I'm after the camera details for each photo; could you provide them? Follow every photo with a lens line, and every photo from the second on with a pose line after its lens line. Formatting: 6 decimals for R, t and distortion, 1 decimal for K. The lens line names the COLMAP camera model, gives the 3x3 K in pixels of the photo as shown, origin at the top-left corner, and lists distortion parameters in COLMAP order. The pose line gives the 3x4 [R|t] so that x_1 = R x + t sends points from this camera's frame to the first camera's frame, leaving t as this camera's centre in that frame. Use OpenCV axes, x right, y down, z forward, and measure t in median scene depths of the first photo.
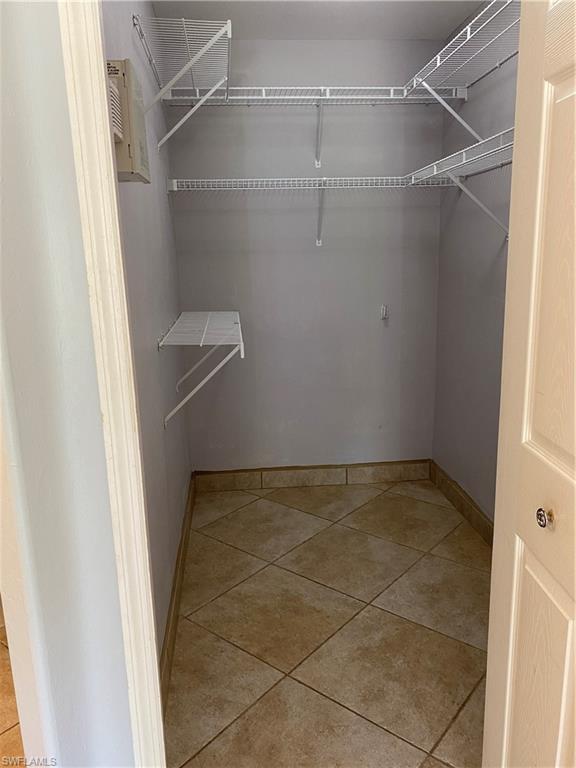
lens RADIAL K [[588.2, 0, 285.8], [0, 588.2, 380.7], [0, 0, 1]] dist [0.079256, -0.150135]
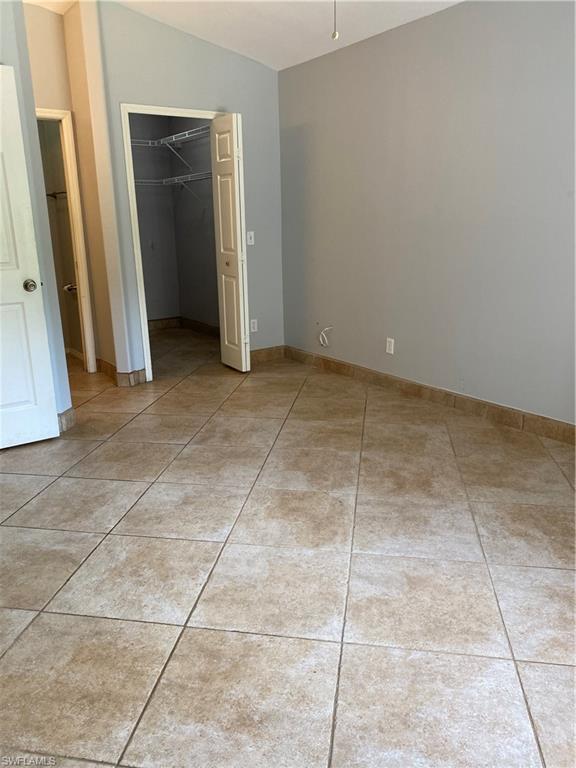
lens RADIAL K [[588.2, 0, 285.8], [0, 588.2, 380.7], [0, 0, 1]] dist [0.079256, -0.150135]
pose [[0.869066, -0.135581, 0.475754, -0.570168], [0.110867, 0.990627, 0.079787, 0.296169], [-0.482112, -0.016595, 0.875952, -1.257561]]
